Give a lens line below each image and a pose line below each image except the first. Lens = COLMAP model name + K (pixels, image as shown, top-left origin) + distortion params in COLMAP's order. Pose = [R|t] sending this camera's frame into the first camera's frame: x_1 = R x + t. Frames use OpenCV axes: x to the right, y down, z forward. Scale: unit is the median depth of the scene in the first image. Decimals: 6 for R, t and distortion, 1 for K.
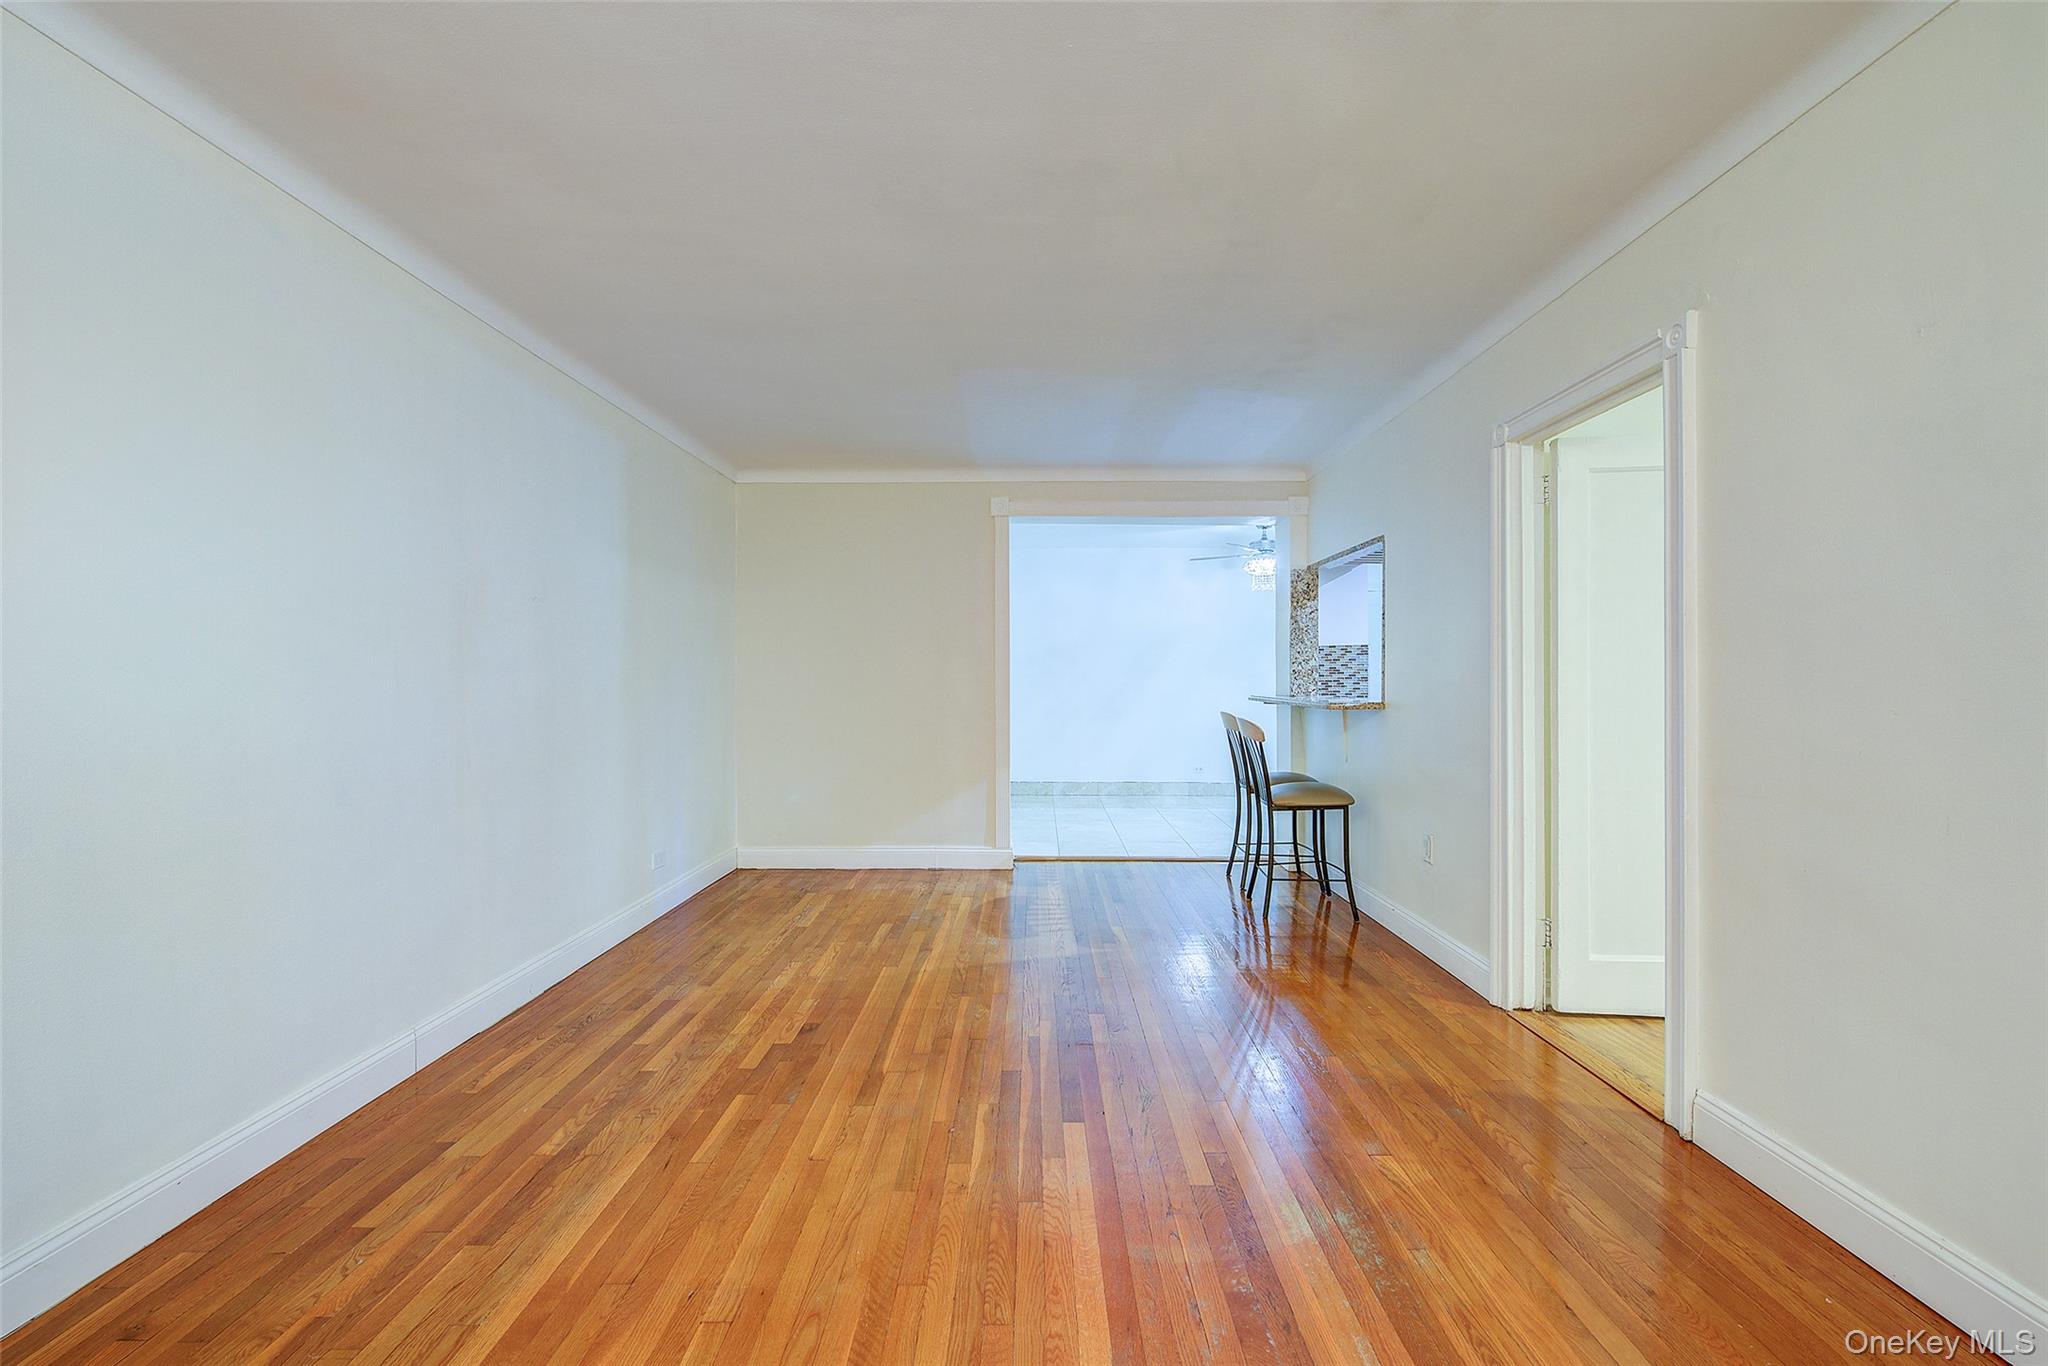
lens RADIAL K [[810.2, 0, 1028.3], [0, 810.2, 688.7], [0, 0, 1]] dist [0.006030, -0.005086]
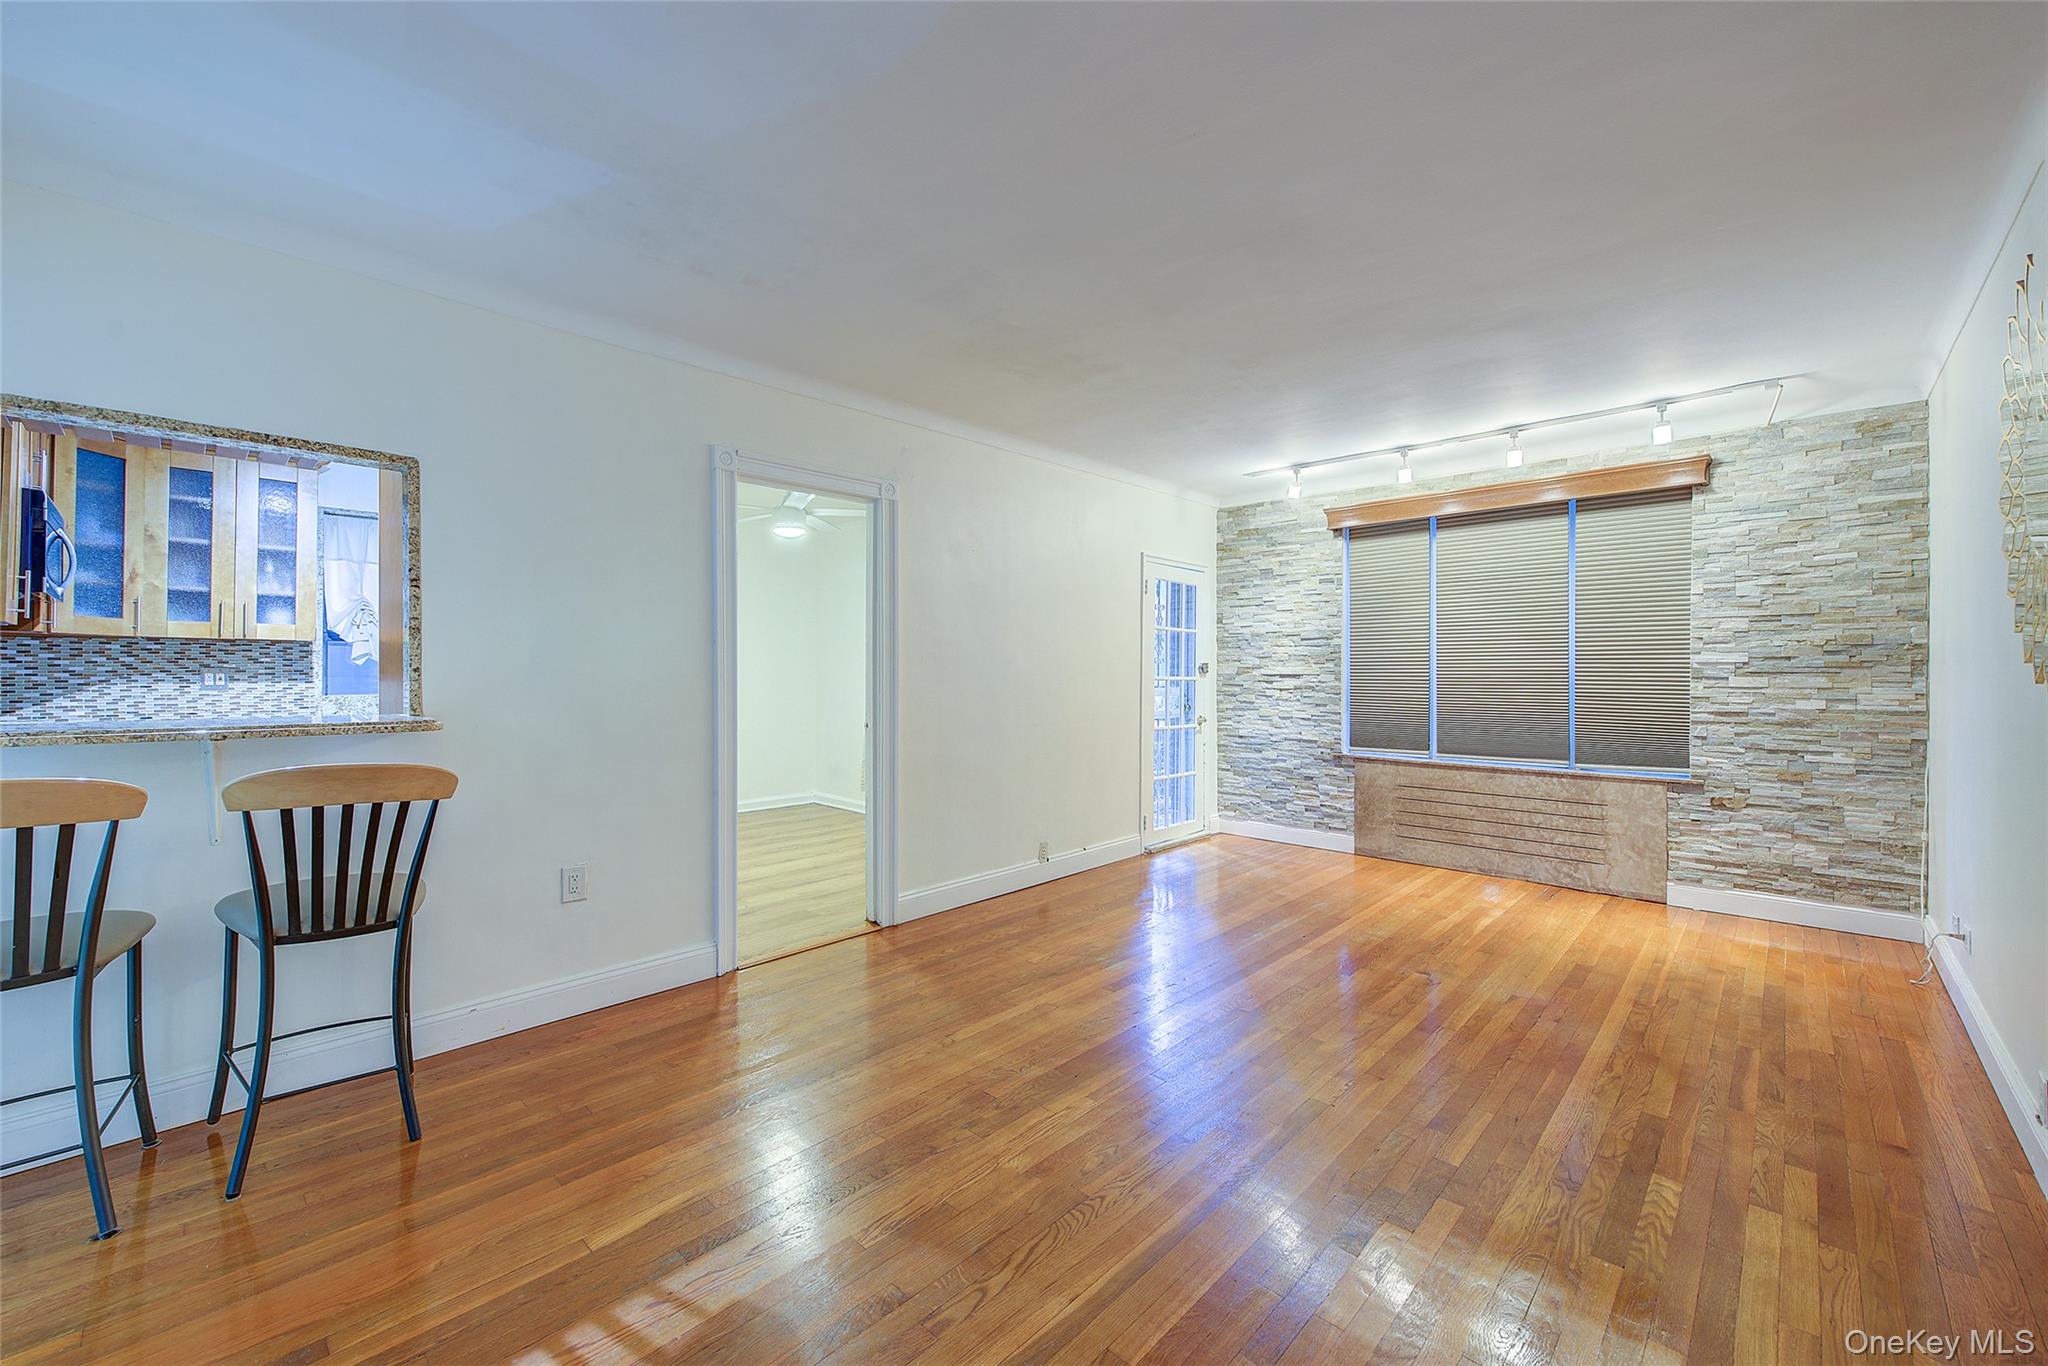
lens RADIAL K [[809.4, 0, 1028.9], [0, 809.4, 668.7], [0, 0, 1]] dist [0.003074, -0.004028]
pose [[-0.730731, 0.004690, 0.682649, -0.450443], [0.009166, 0.999954, 0.002942, -0.022892], [-0.682603, 0.008407, -0.730741, 1.418621]]
